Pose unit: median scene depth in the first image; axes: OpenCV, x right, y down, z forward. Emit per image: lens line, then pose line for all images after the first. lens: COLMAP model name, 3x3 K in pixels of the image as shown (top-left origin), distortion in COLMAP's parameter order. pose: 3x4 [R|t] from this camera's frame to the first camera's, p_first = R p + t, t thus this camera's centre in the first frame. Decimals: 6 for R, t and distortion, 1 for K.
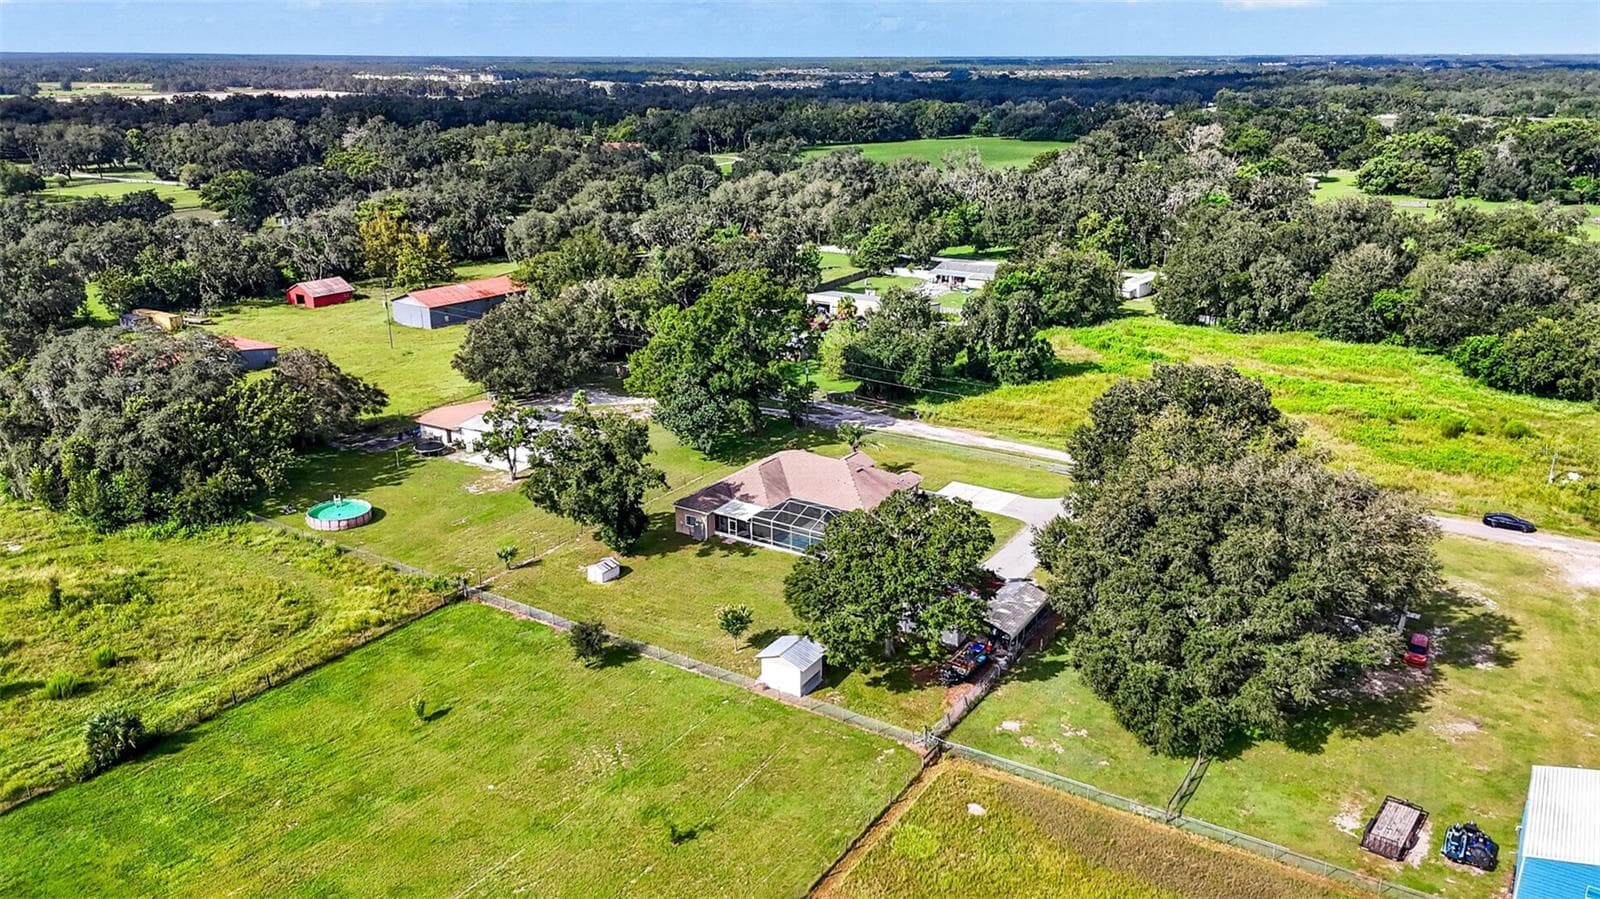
lens RADIAL K [[1189.6, 0, 800.0], [0, 1189.6, 449.5], [0, 0, 1]] dist [0.076745, -0.098739]
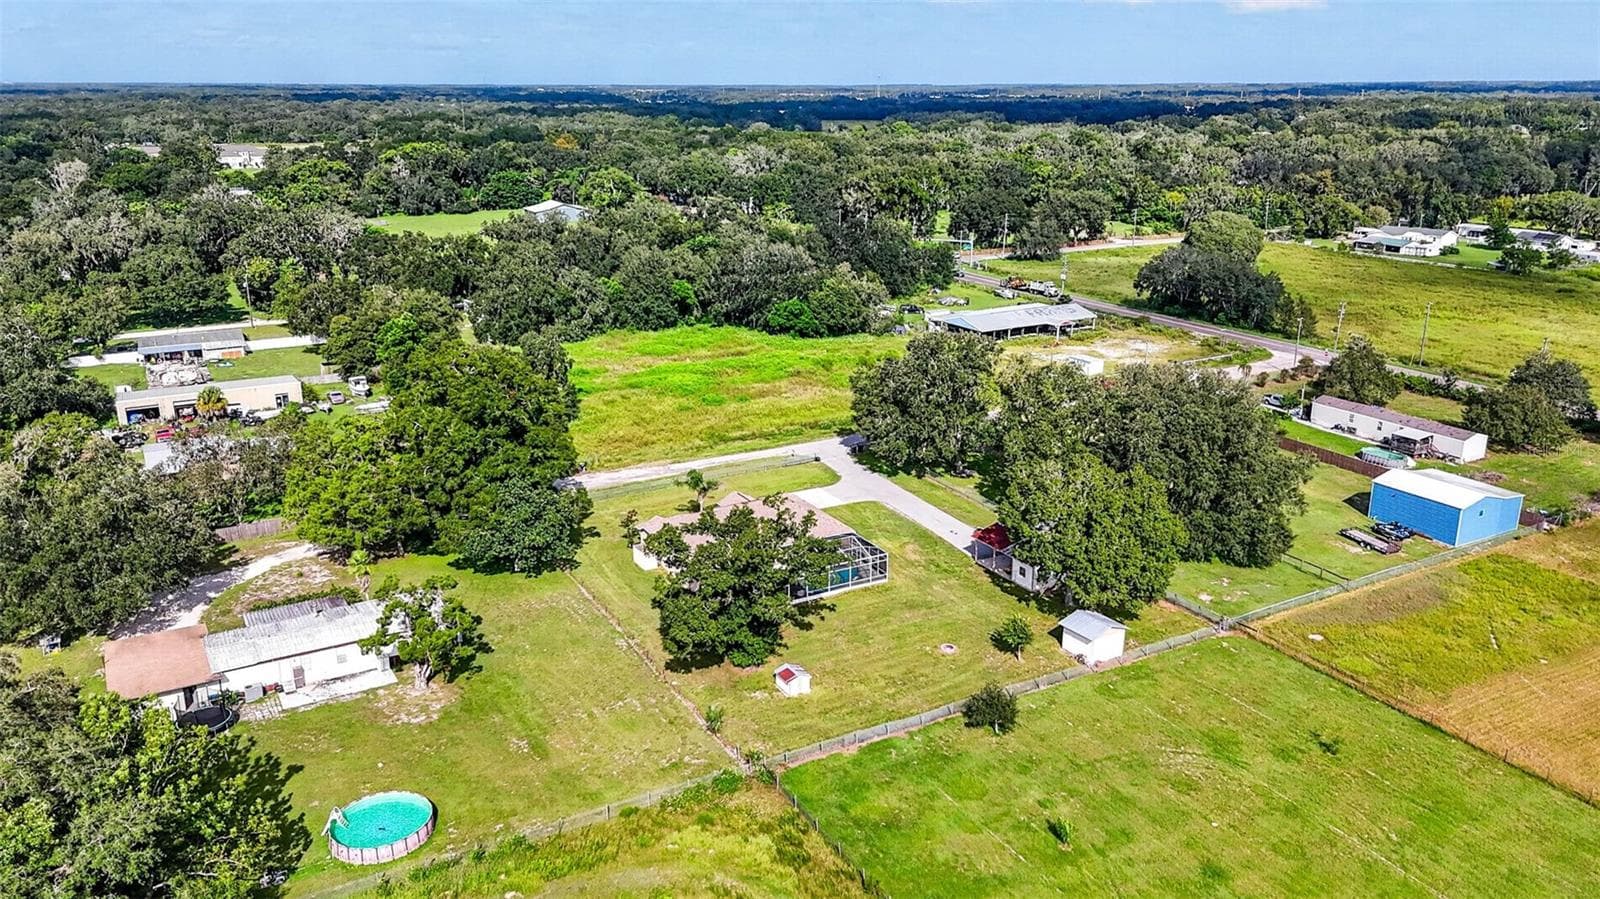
lens RADIAL K [[1189.6, 0, 800.0], [0, 1189.6, 449.5], [0, 0, 1]] dist [0.076745, -0.098739]
pose [[0.461002, -0.257453, 0.849232, -0.603240], [0.276791, 0.950964, 0.138039, -0.122770], [-0.843127, 0.171424, 0.509657, 0.380429]]
